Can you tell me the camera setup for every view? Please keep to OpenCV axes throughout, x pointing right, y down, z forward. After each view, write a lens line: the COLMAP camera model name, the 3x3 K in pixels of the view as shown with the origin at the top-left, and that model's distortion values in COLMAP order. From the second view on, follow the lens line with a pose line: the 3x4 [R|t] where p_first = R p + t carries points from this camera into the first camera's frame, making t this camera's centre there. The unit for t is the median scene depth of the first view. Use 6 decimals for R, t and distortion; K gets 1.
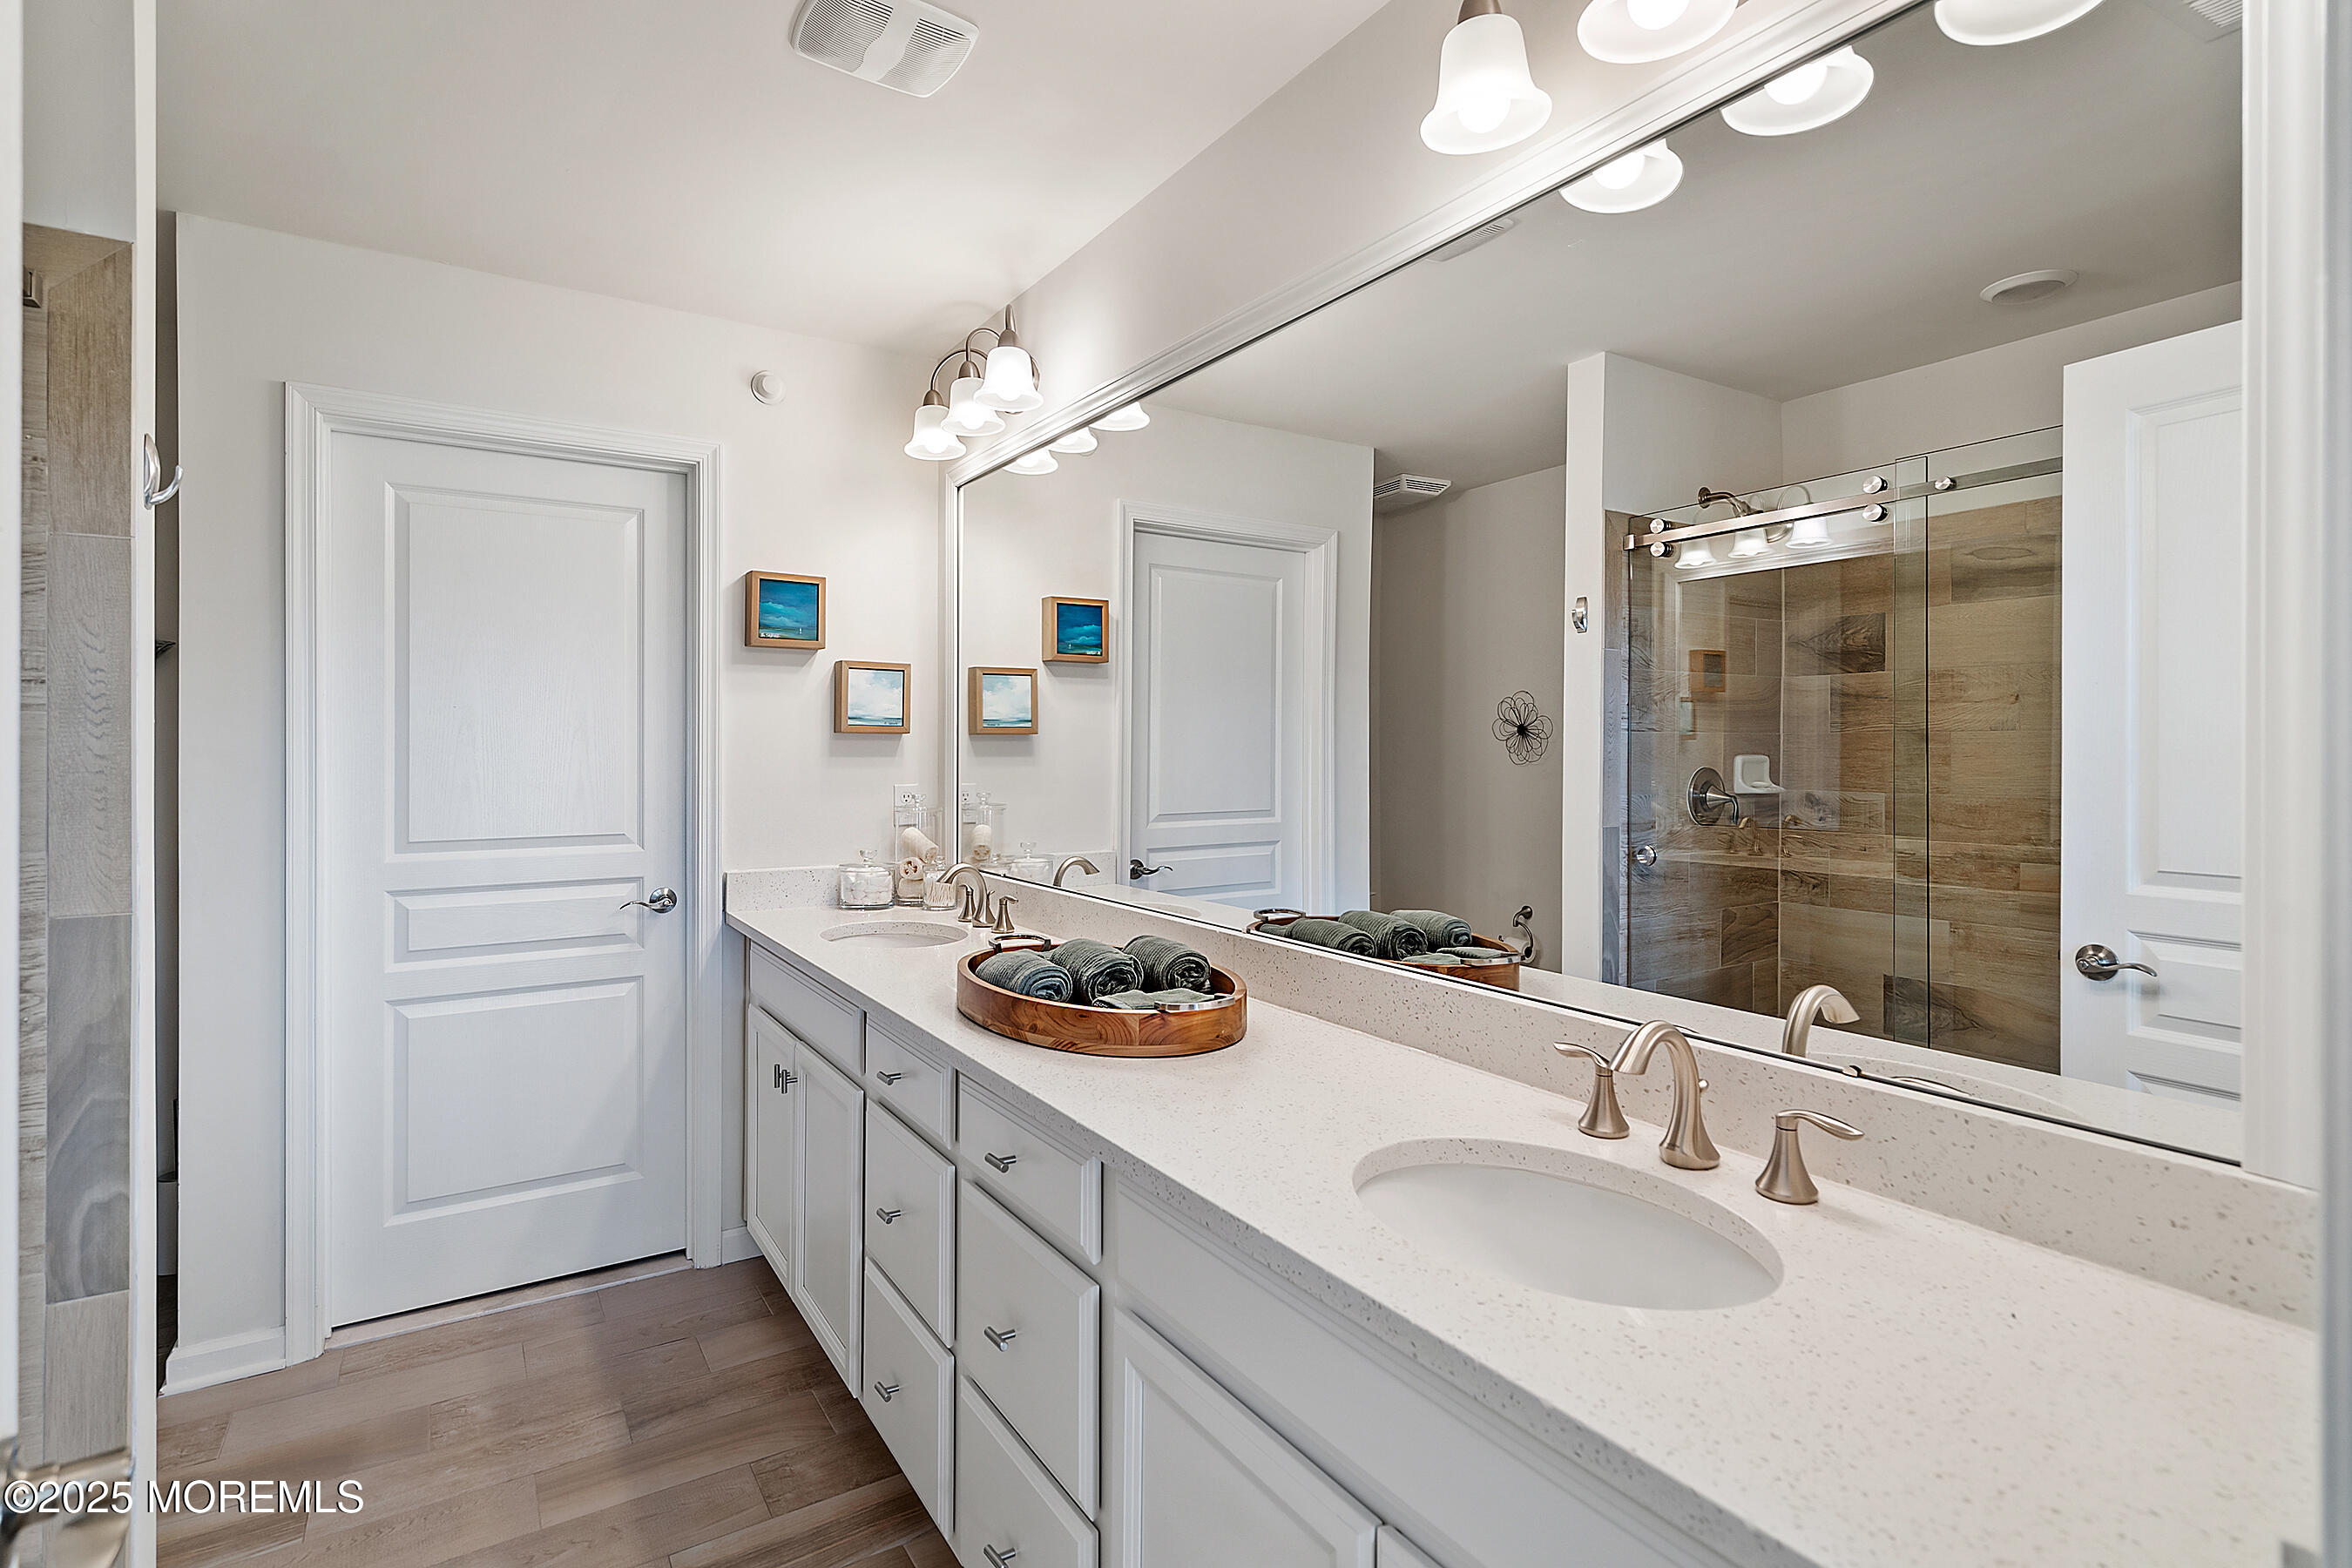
lens RADIAL K [[1131.6, 0, 1174.4], [0, 1131.6, 759.7], [0, 0, 1]] dist [-0.000453, 0.000722]
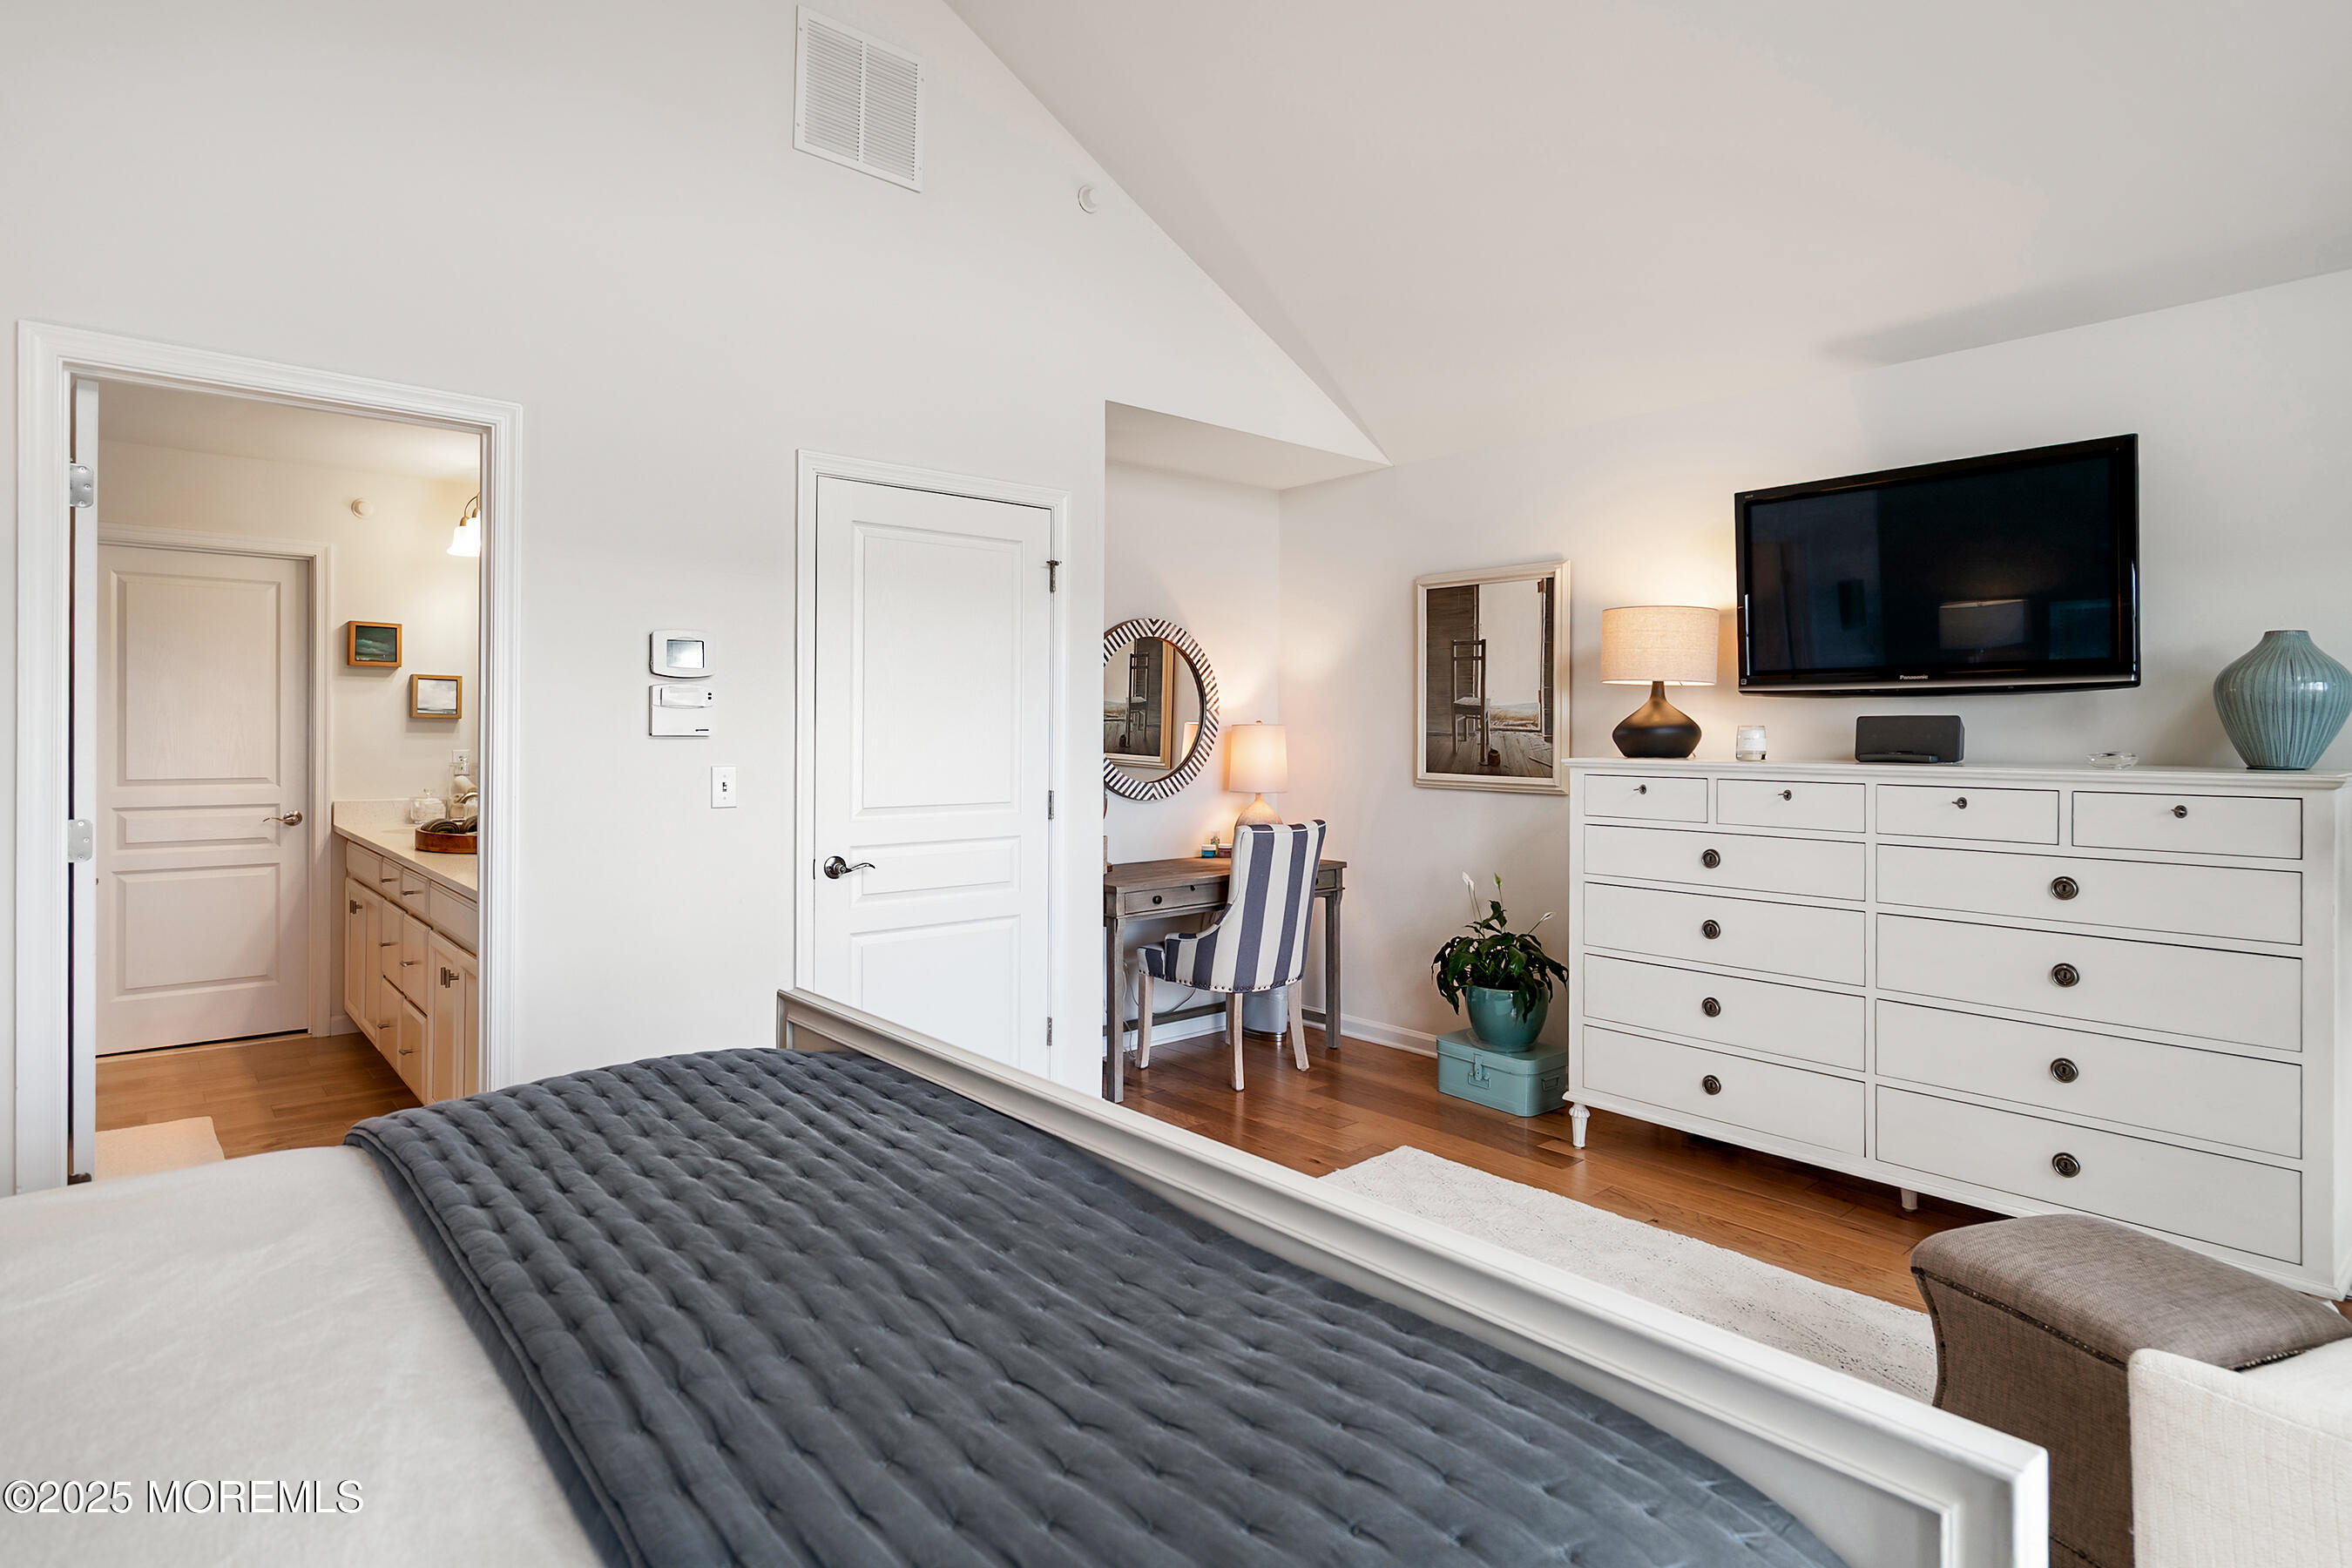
lens RADIAL K [[1237.8, 0, 1175.5], [0, 1237.8, 760.3], [0, 0, 1]] dist [0.001231, 0.000480]
pose [[0.991117, 0.000101, 0.132996, 0.590045], [-0.000438, 0.999997, 0.002500, 0.033999], [-0.132996, -0.002536, 0.991113, -0.973454]]
